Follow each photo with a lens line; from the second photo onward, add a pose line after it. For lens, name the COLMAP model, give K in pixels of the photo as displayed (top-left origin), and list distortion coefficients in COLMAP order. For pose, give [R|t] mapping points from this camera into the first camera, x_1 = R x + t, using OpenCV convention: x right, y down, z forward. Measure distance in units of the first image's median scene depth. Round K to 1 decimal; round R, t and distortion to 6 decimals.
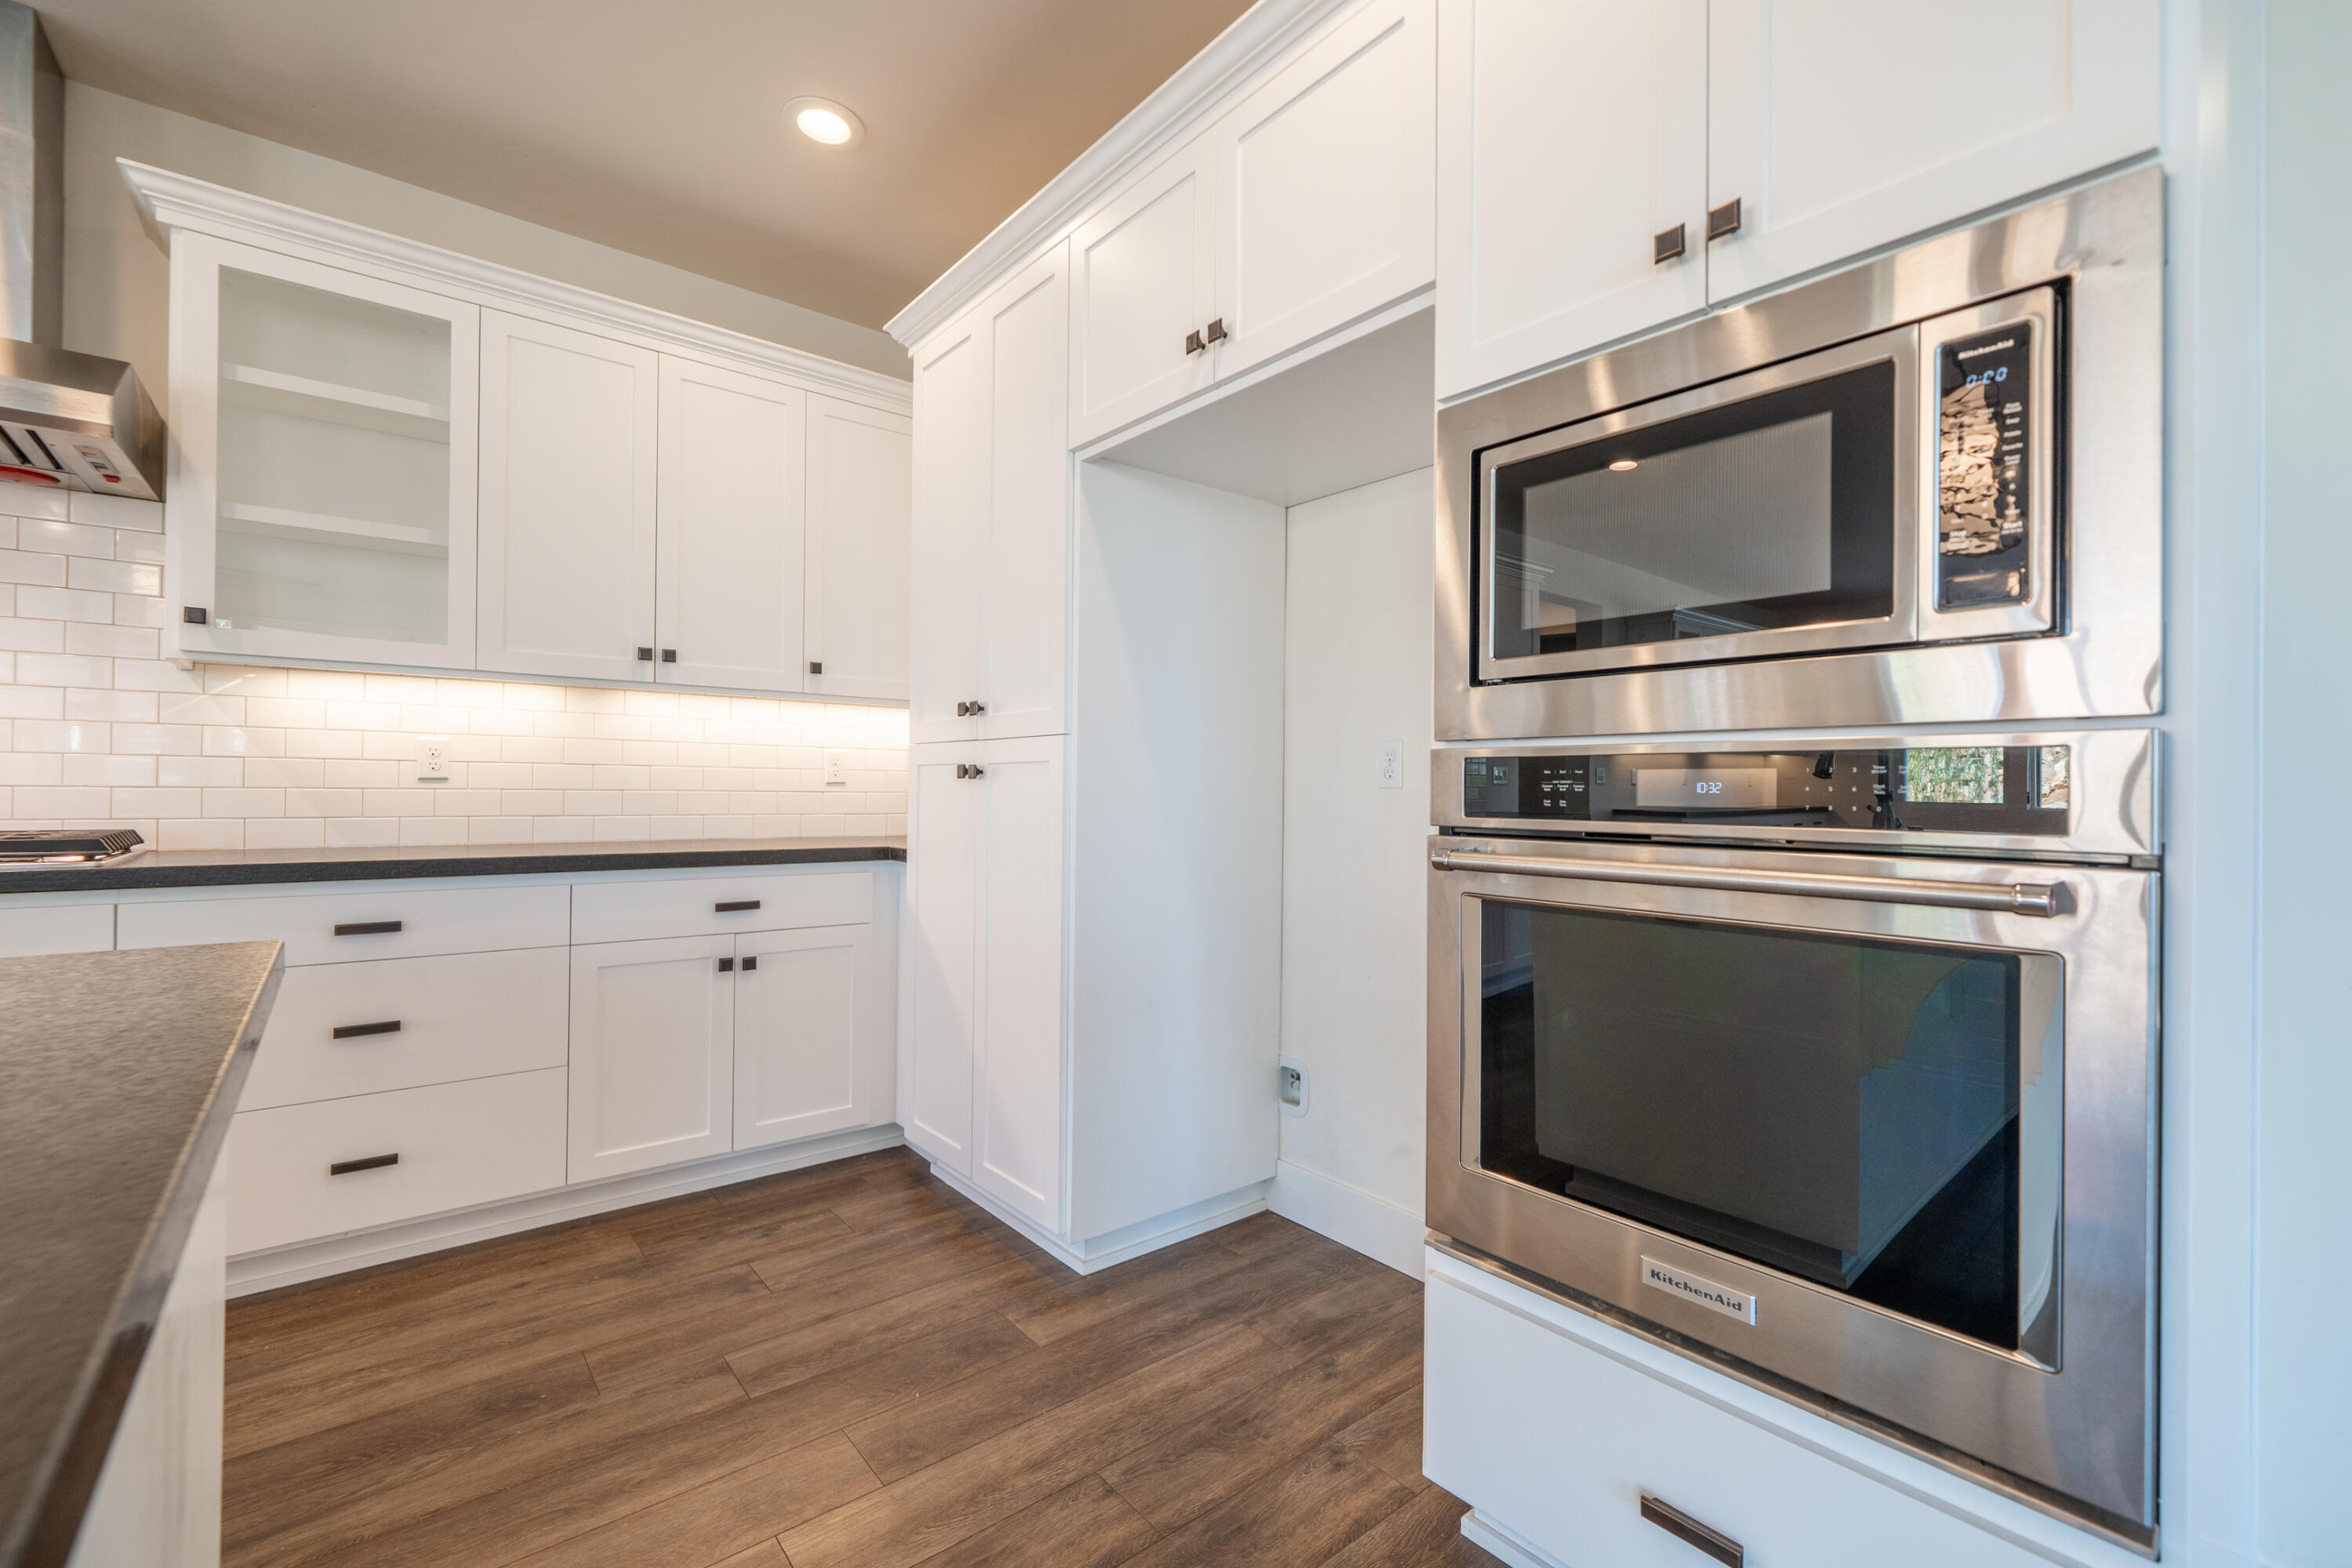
lens RADIAL K [[989.3, 0, 1176.7], [0, 989.3, 786.3], [0, 0, 1]] dist [-0.004988, -0.000469]
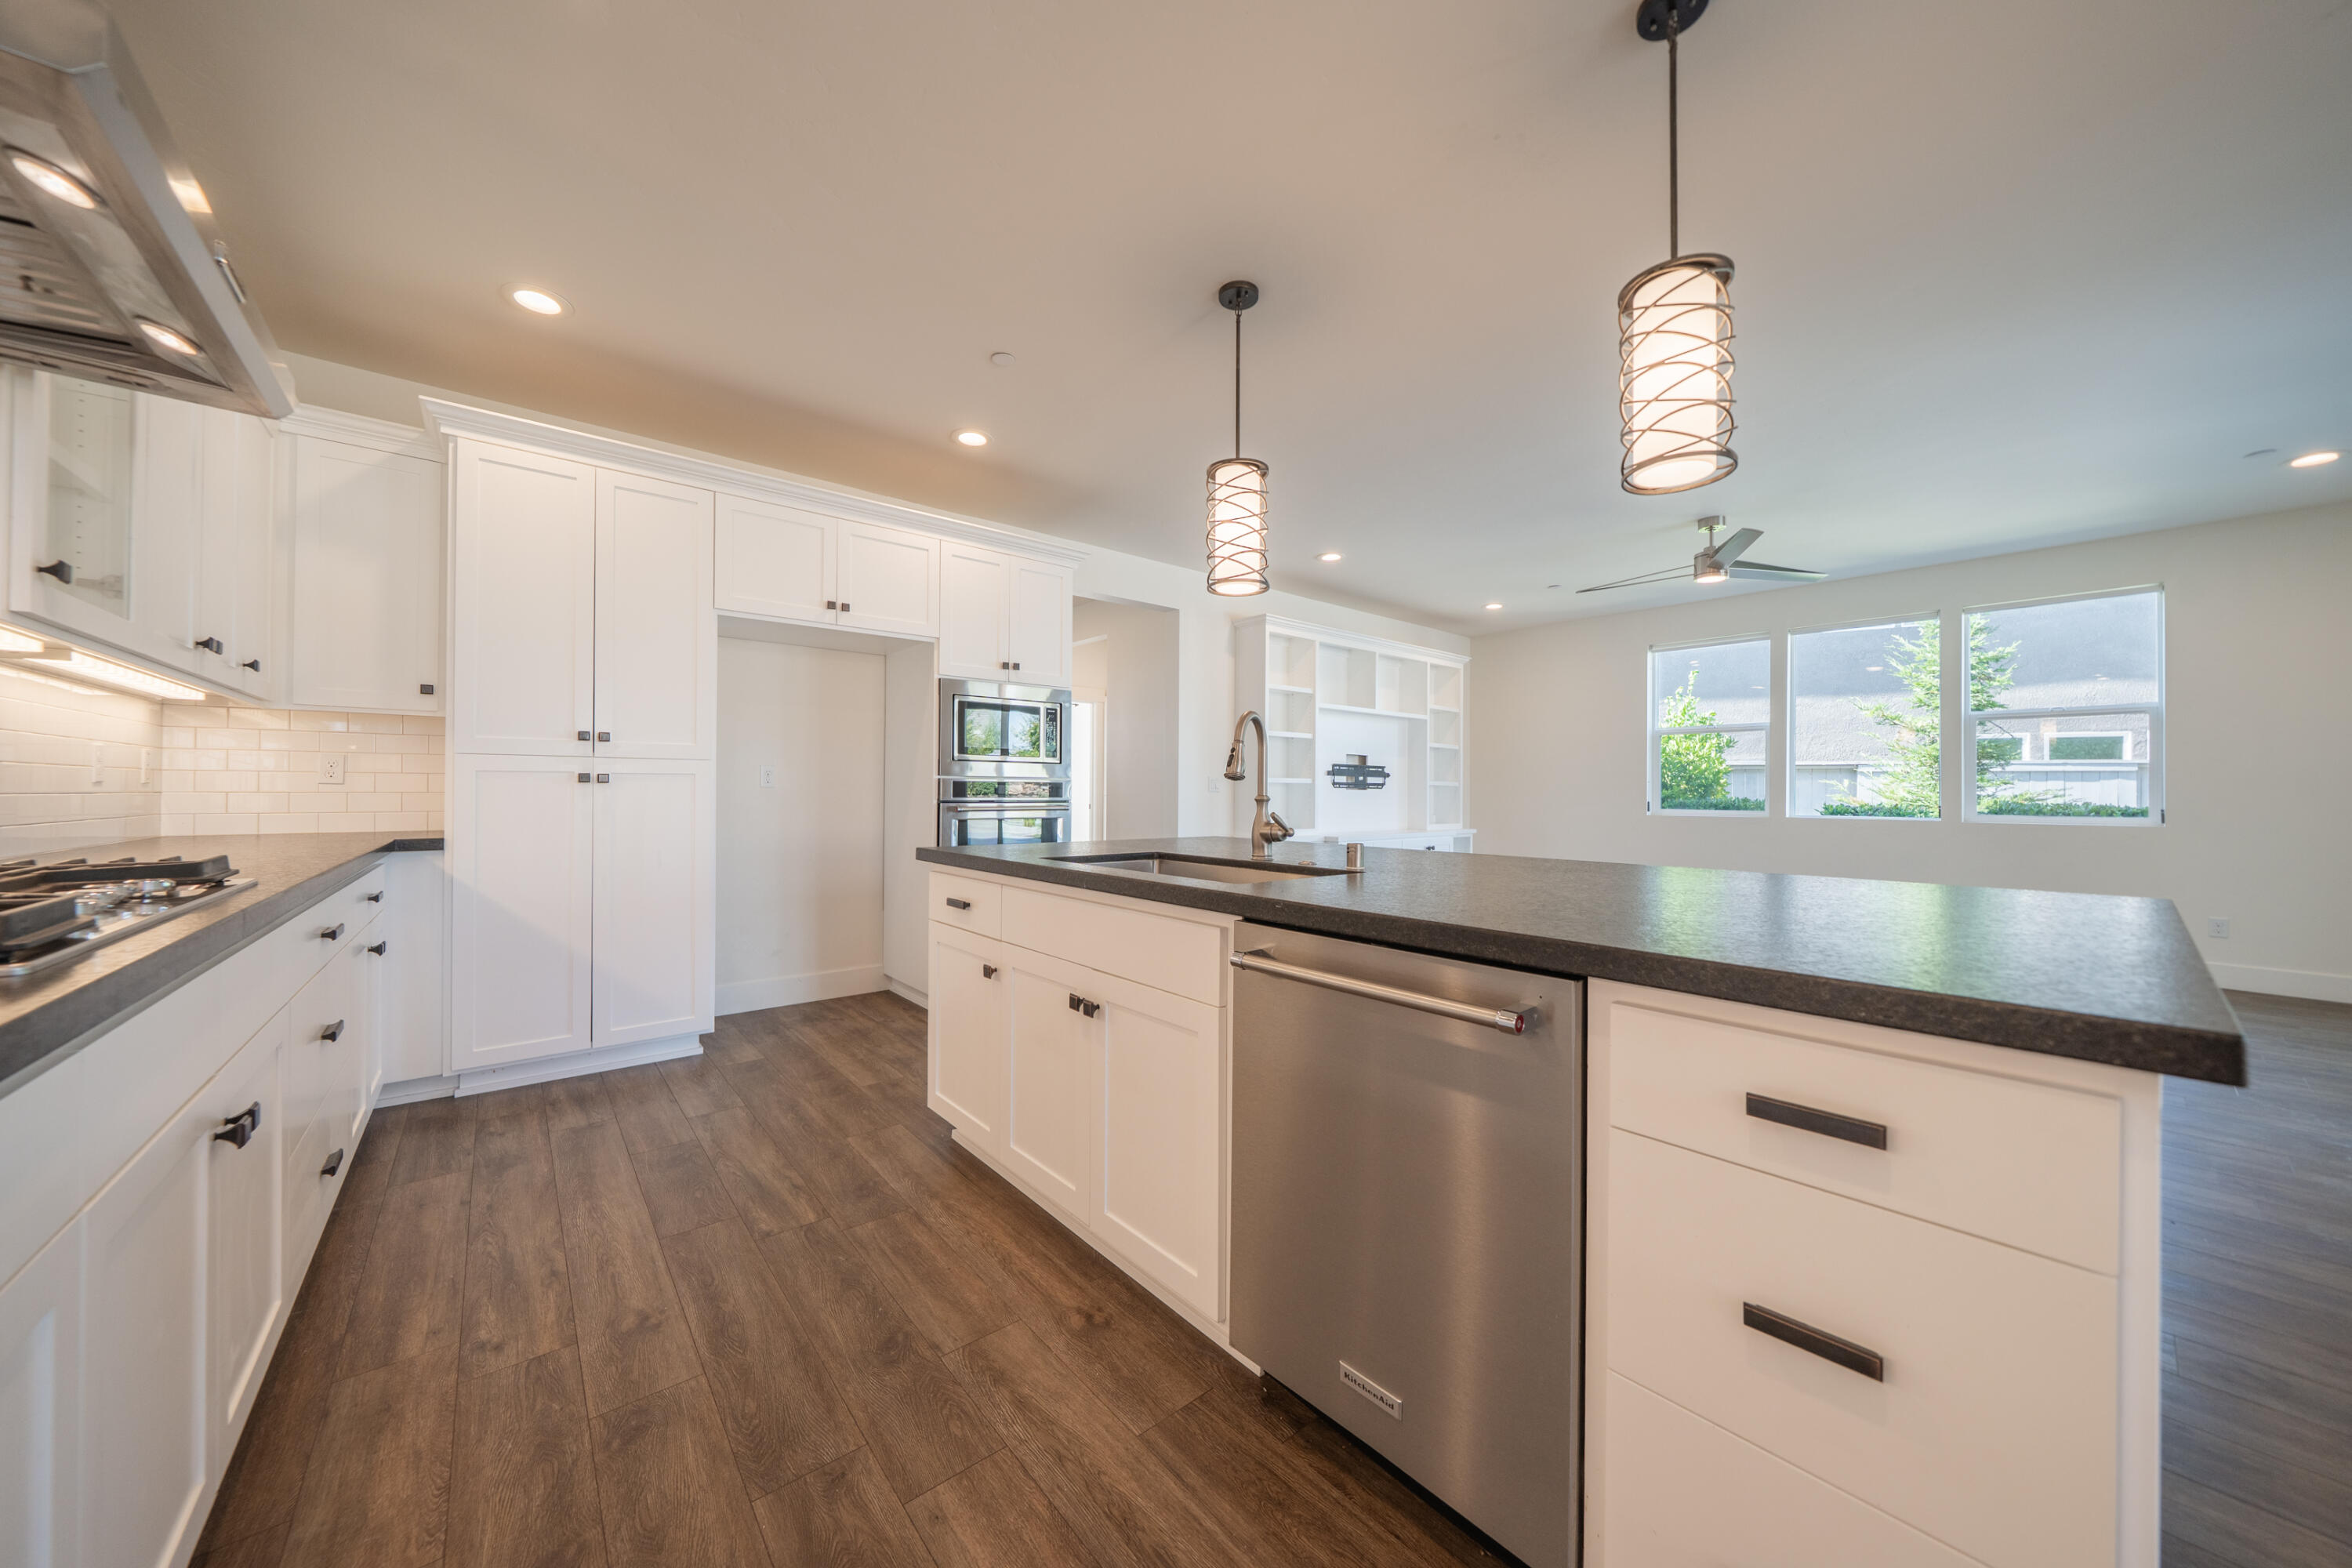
lens RADIAL K [[803.2, 0, 1177.5], [0, 803.2, 786.0], [0, 0, 1]] dist [0.000477, 0.000018]
pose [[-0.008538, -0.002576, 0.999960, -1.885947], [-0.009288, 0.999954, 0.002497, -0.018045], [-0.999920, -0.009267, -0.008562, 0.157373]]
